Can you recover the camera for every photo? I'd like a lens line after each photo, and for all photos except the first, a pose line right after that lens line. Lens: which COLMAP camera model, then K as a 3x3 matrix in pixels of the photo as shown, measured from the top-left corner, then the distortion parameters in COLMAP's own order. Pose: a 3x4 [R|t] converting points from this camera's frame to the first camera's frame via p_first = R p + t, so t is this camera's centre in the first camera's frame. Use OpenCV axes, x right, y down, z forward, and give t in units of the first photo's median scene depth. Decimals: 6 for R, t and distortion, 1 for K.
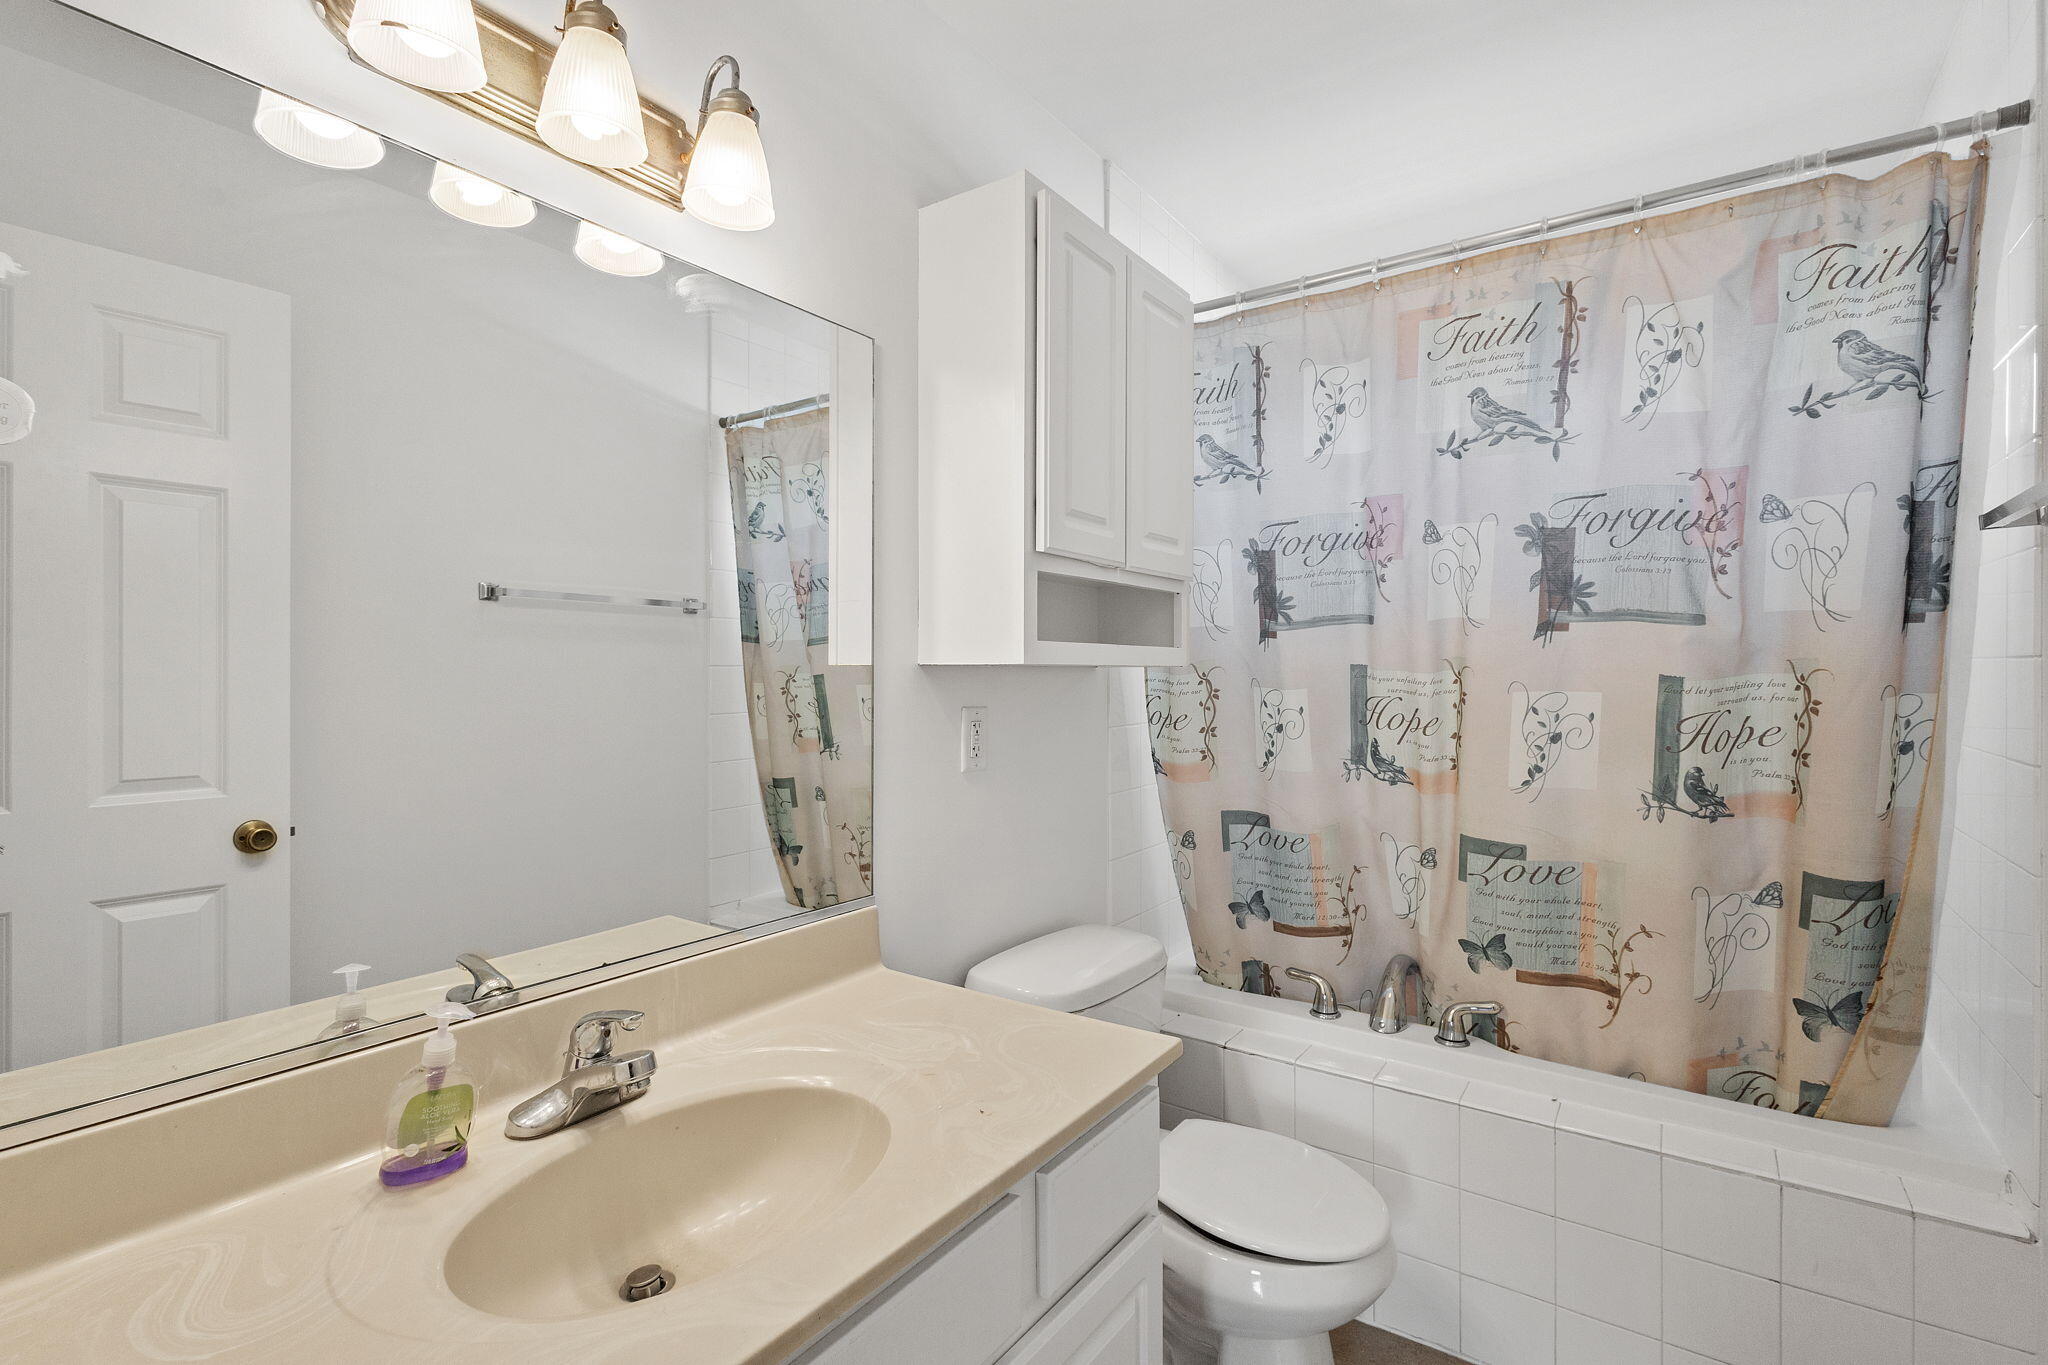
lens RADIAL K [[947.1, 0, 1025.8], [0, 947.1, 682.0], [0, 0, 1]] dist [0.007728, -0.002324]
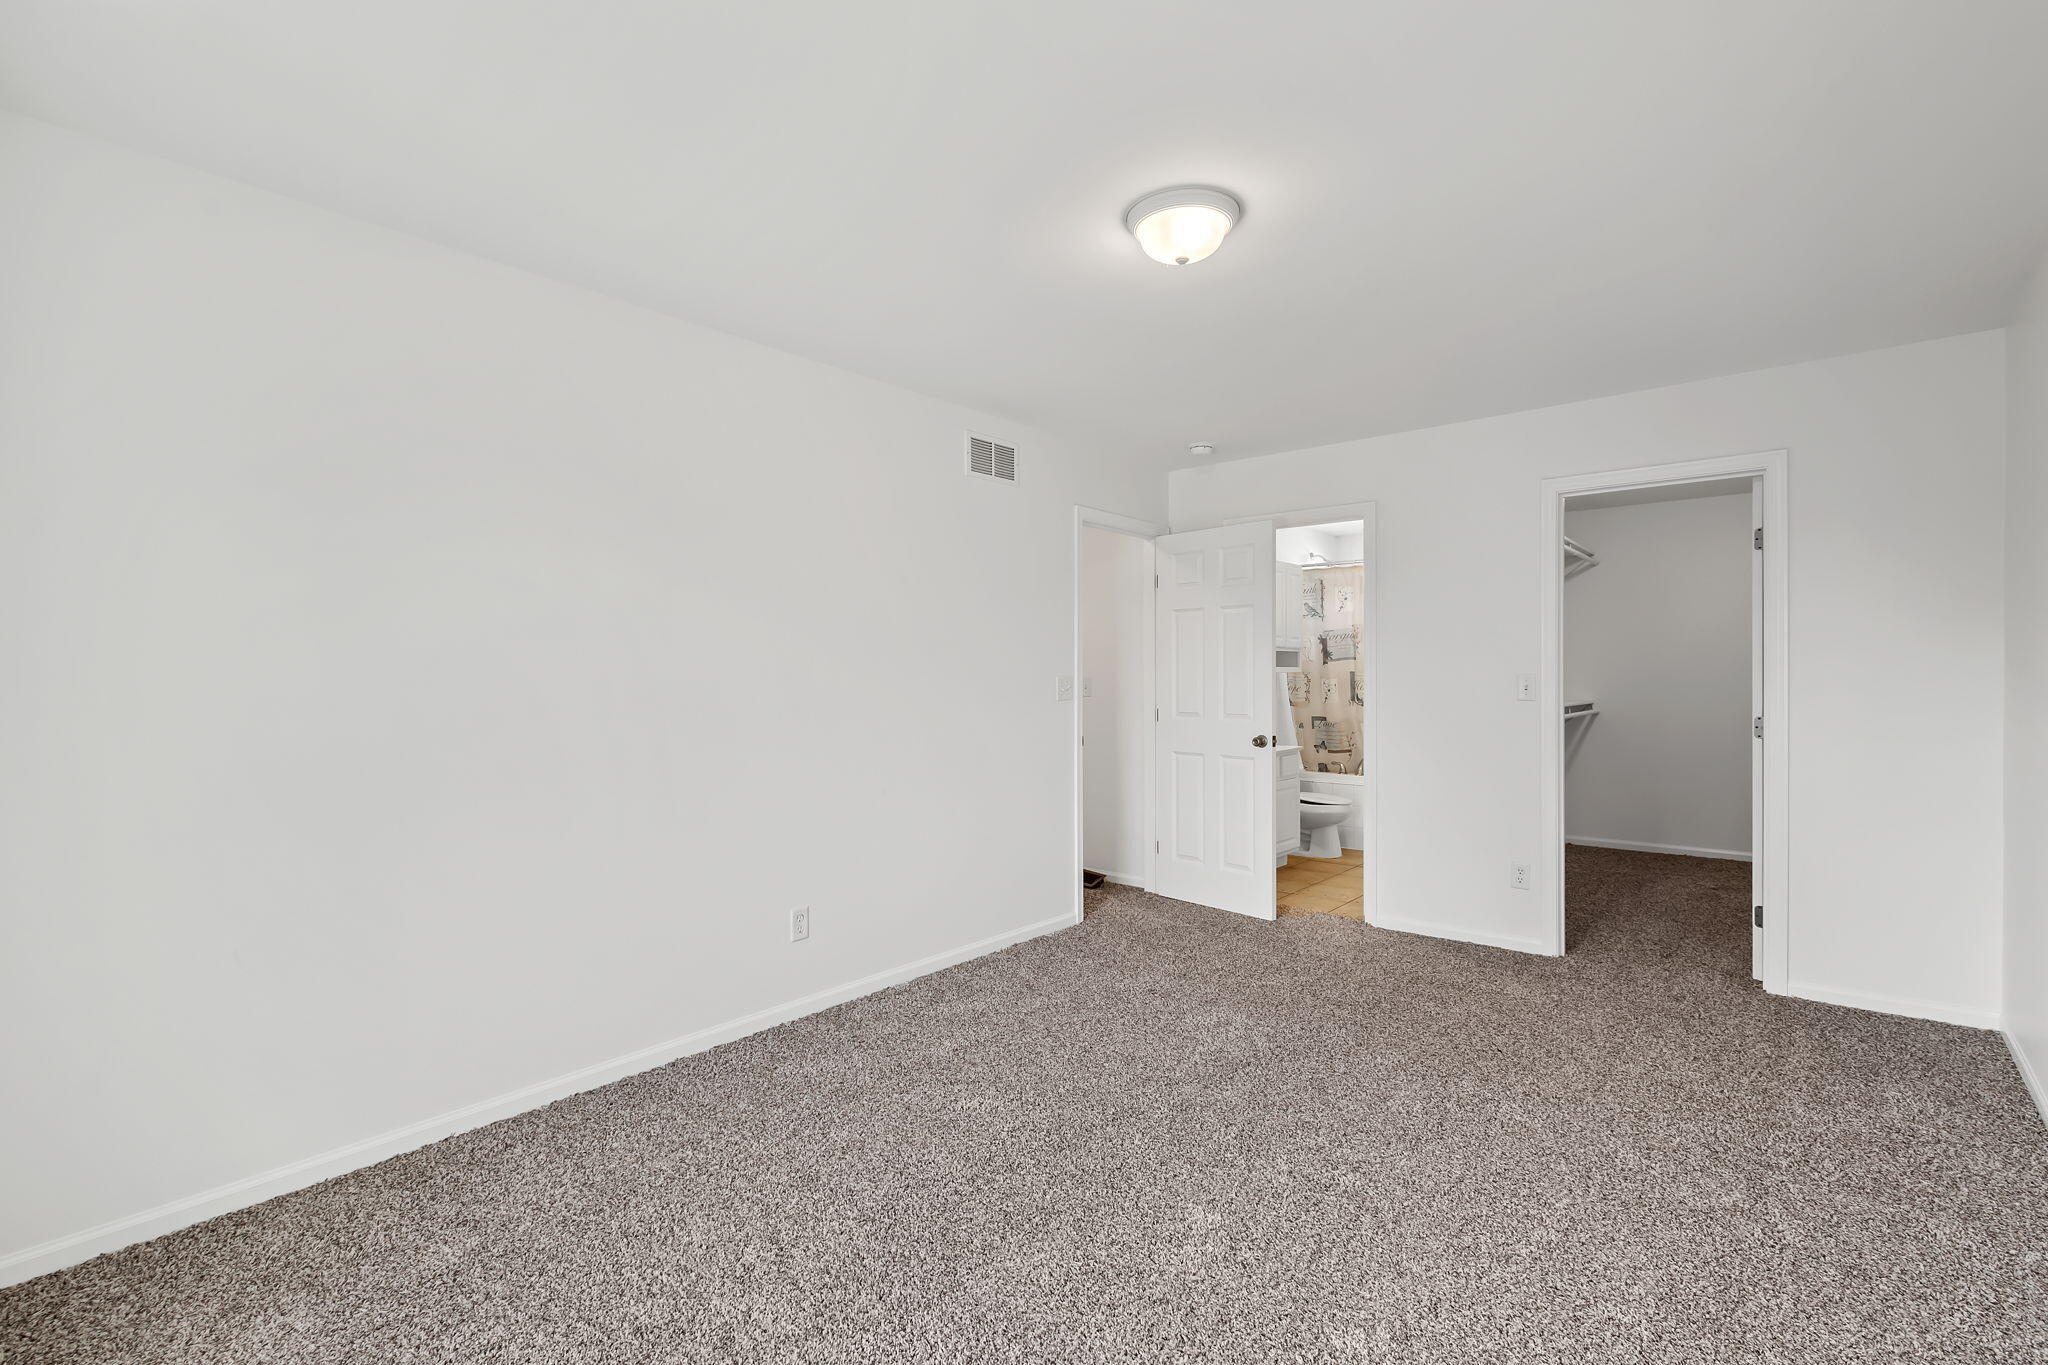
lens RADIAL K [[947.1, 0, 1021.9], [0, 947.1, 686.9], [0, 0, 1]] dist [0.007728, -0.002324]
pose [[0.996026, -0.004607, -0.088941, -0.516232], [0.004304, 0.999984, -0.003599, 0.043226], [0.088957, 0.003201, 0.996030, -2.434087]]
